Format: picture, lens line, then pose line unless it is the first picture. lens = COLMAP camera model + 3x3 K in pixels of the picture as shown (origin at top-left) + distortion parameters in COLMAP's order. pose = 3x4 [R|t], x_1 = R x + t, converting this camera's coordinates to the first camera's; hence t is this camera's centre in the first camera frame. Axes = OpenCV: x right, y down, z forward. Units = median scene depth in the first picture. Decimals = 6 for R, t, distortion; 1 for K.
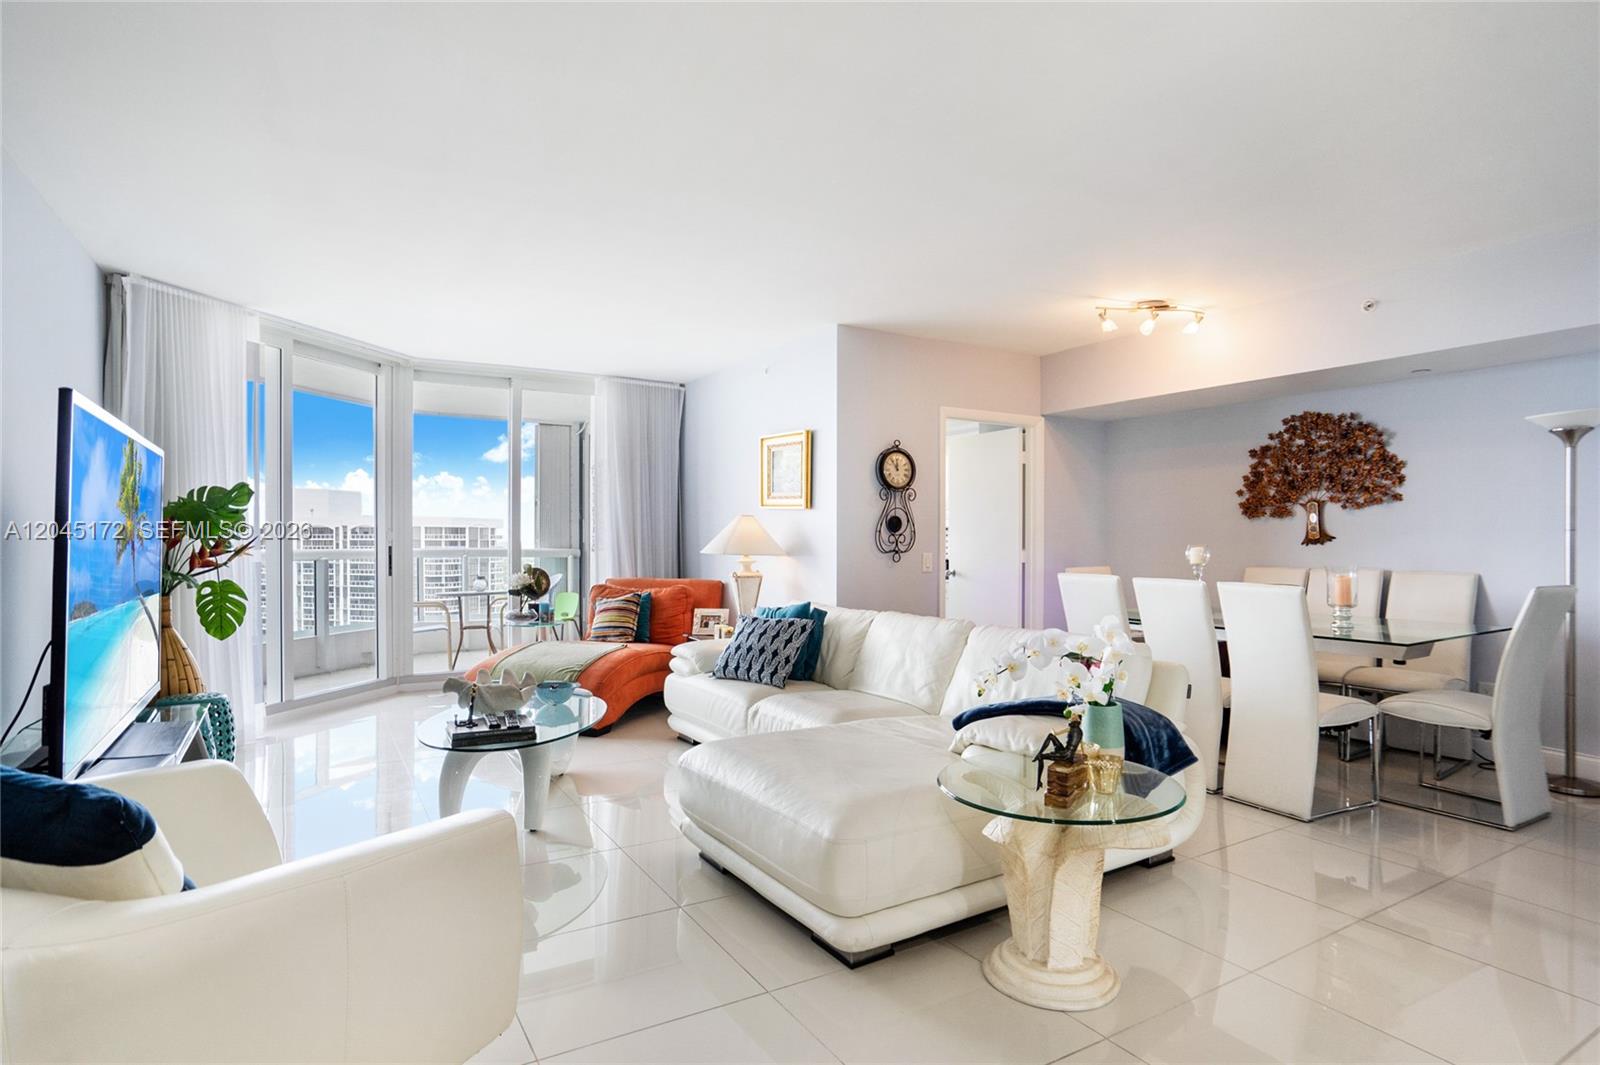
lens RADIAL K [[838.8, 0, 800.0], [0, 838.8, 532.5], [0, 0, 1]] dist [-0.003142, 0.000479]
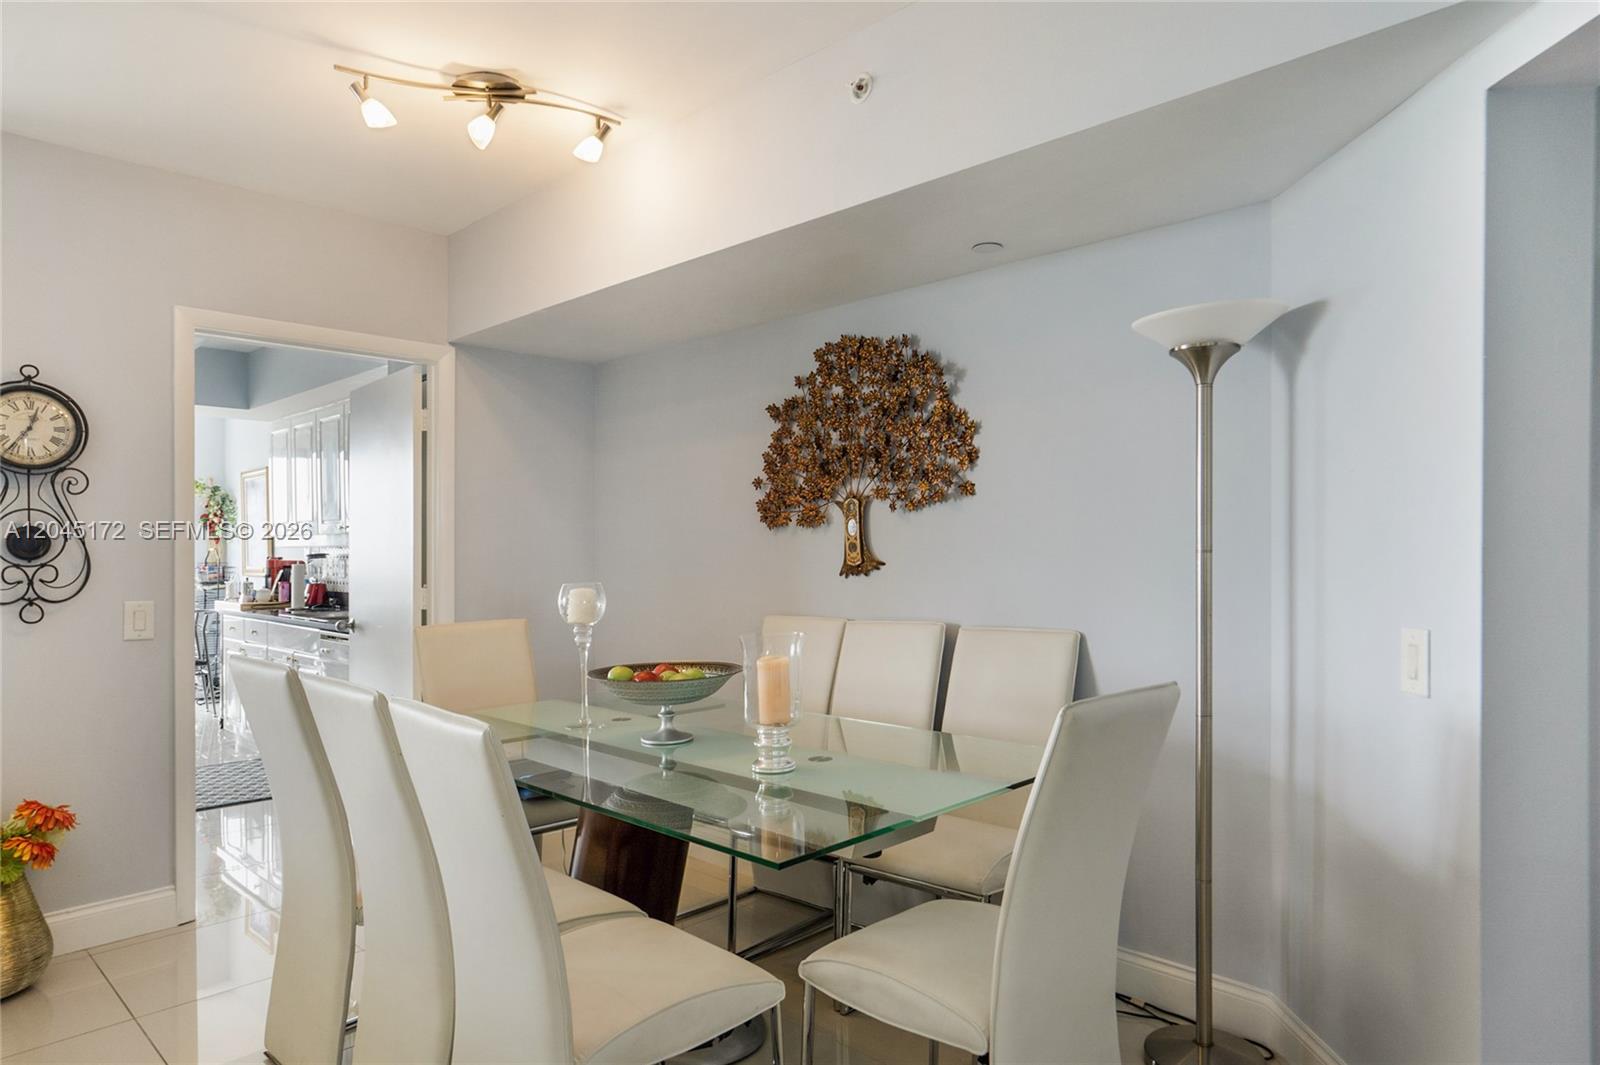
lens RADIAL K [[989.9, 0, 800.0], [0, 989.9, 532.5], [0, 0, 1]] dist [-0.004371, -0.001270]
pose [[0.970881, -0.003990, 0.239527, 0.423884], [0.007180, 0.999897, -0.012446, -0.006283], [-0.239453, 0.013803, 0.970810, 0.378630]]
